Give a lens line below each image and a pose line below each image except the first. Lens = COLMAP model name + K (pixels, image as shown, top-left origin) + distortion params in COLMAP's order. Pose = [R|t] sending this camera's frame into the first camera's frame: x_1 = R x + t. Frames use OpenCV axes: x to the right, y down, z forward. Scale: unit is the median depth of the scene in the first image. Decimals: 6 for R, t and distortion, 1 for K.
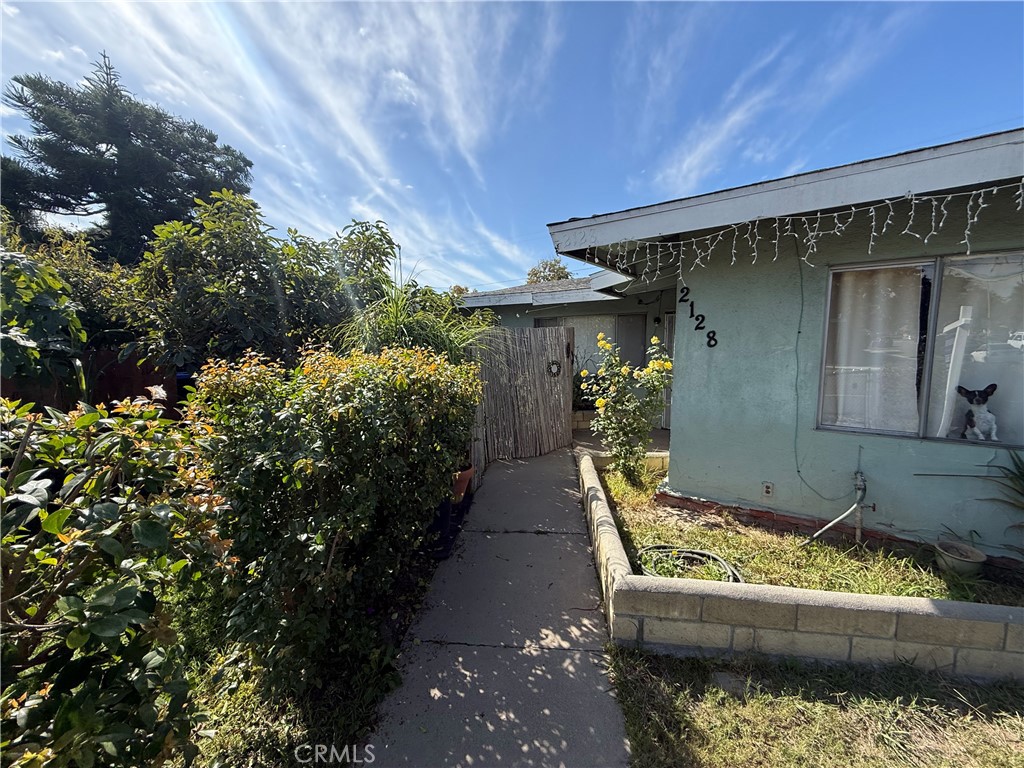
lens RADIAL K [[410.2, 0, 512.0], [0, 410.2, 384.0], [0, 0, 1]] dist [-0.000508, -0.000074]
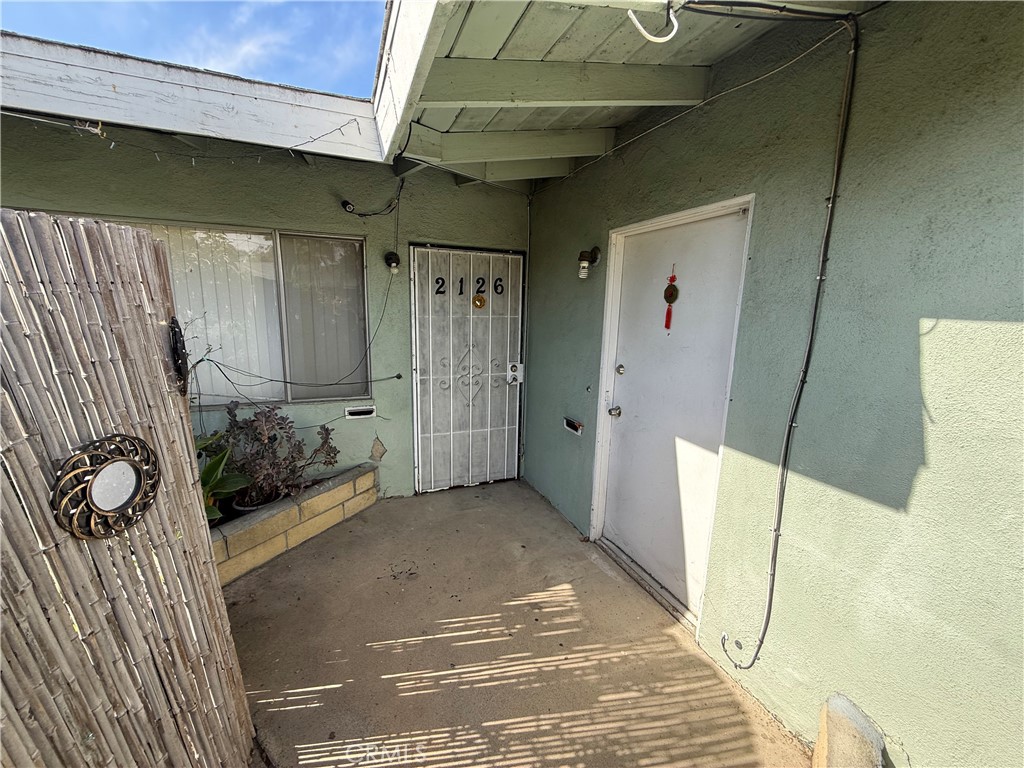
lens RADIAL K [[410.2, 0, 512.0], [0, 410.2, 384.0], [0, 0, 1]] dist [-0.000508, -0.000074]
pose [[0.541416, -0.142219, 0.828639, 0.050467], [0.056065, 0.989503, 0.133197, -0.077524], [-0.838884, -0.025658, 0.543706, 0.662781]]
